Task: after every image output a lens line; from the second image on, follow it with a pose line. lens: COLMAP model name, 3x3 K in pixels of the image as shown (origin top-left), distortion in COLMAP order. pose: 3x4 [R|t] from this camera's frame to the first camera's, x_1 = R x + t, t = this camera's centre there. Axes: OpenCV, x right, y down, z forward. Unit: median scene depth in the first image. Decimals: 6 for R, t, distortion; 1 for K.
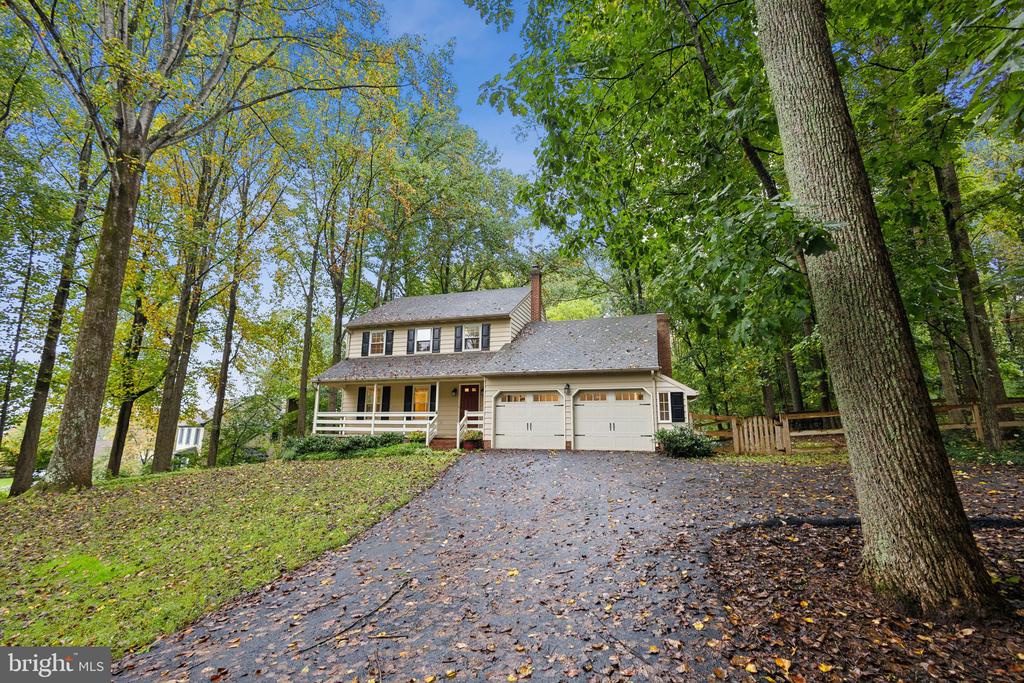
lens RADIAL K [[484.9, 0, 515.5], [0, 484.9, 357.2], [0, 0, 1]] dist [0.000707, 0.000119]
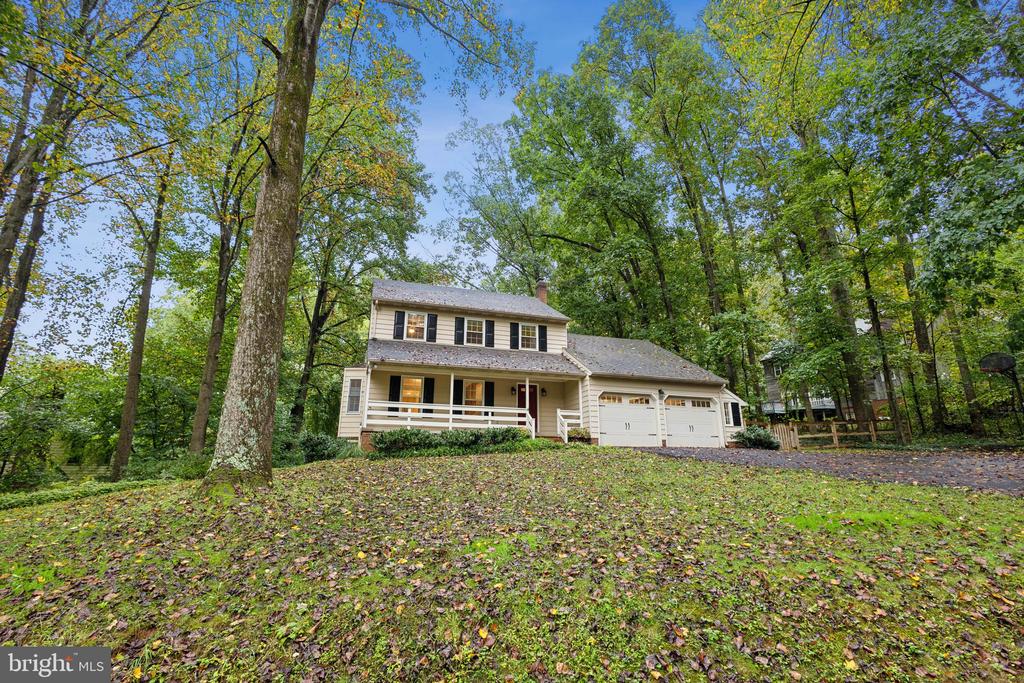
lens RADIAL K [[459.0, 0, 508.7], [0, 459.0, 325.0], [0, 0, 1]] dist [-0.000094, 0.000043]
pose [[0.839894, 0.134448, 0.525834, -0.768059], [-0.105398, 0.990792, -0.084984, 0.029095], [-0.532418, 0.015956, 0.846331, 0.229548]]
